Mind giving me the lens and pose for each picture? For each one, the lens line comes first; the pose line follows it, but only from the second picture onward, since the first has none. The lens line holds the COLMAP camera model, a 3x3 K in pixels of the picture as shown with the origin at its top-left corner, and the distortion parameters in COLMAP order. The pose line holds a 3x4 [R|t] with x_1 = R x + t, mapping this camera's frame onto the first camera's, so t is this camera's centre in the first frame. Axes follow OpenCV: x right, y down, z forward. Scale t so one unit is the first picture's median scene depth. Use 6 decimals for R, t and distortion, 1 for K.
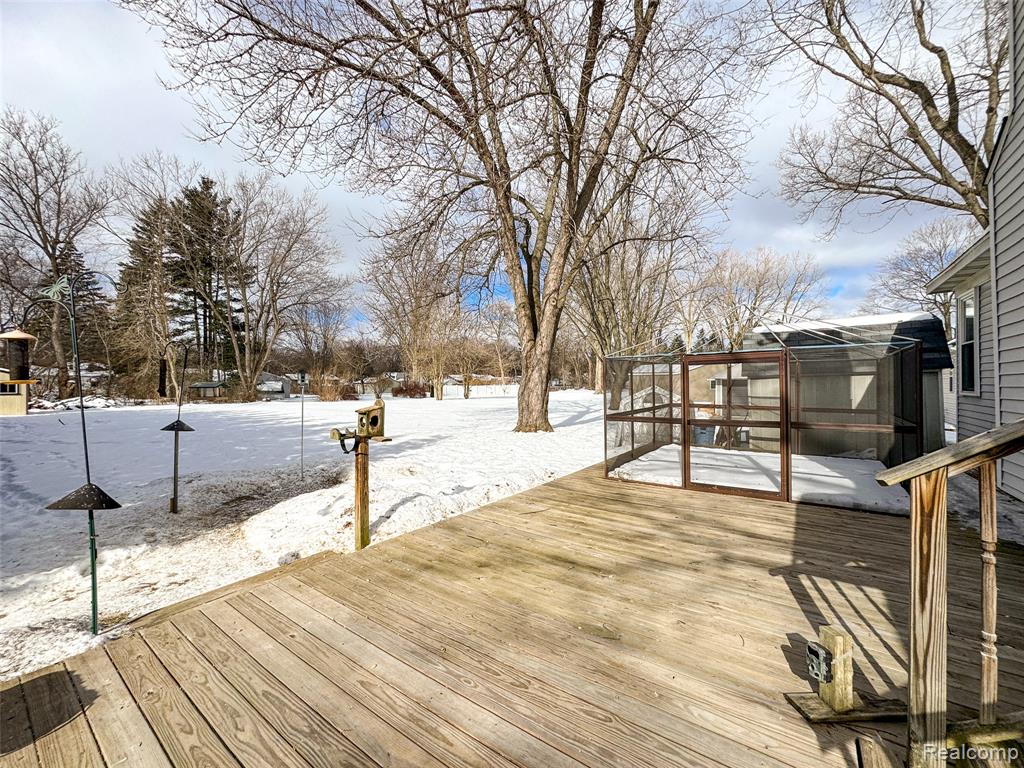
lens RADIAL K [[408.5, 0, 512.0], [0, 408.5, 384.0], [0, 0, 1]] dist [-0.019380, 0.005929]
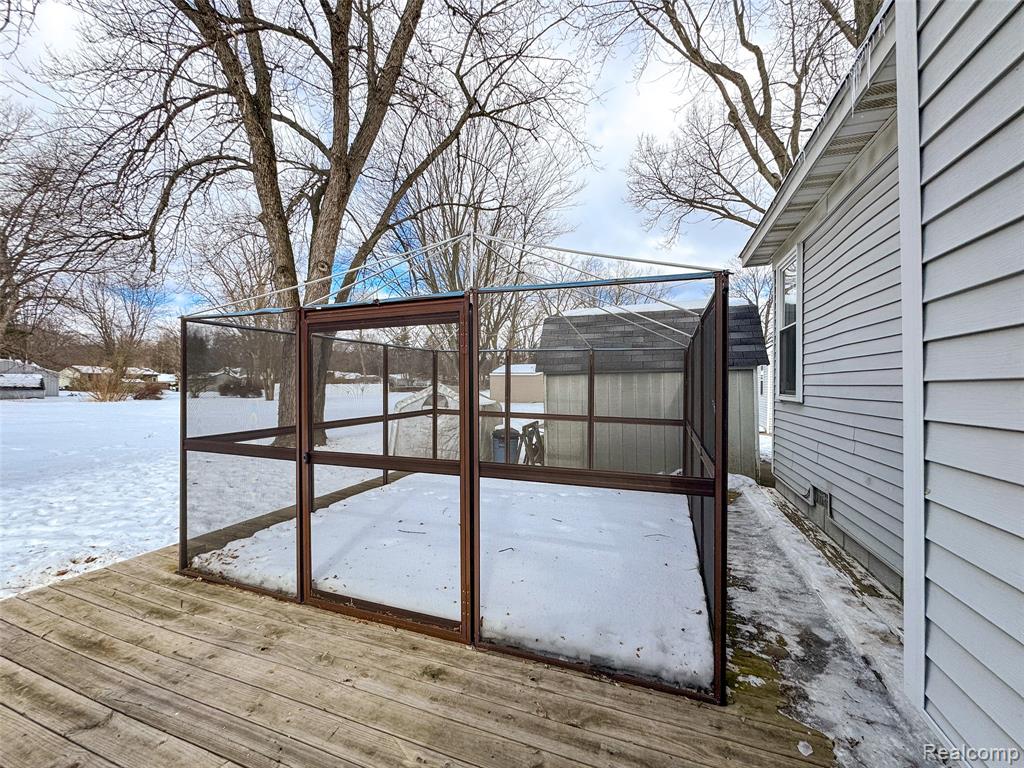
lens RADIAL K [[408.5, 0, 512.0], [0, 408.5, 384.0], [0, 0, 1]] dist [-0.019380, 0.005929]
pose [[0.960407, 0.016593, 0.278106, 0.222542], [-0.016209, 0.999862, -0.003682, 0.004697], [-0.278128, -0.000971, 0.960543, 0.213189]]
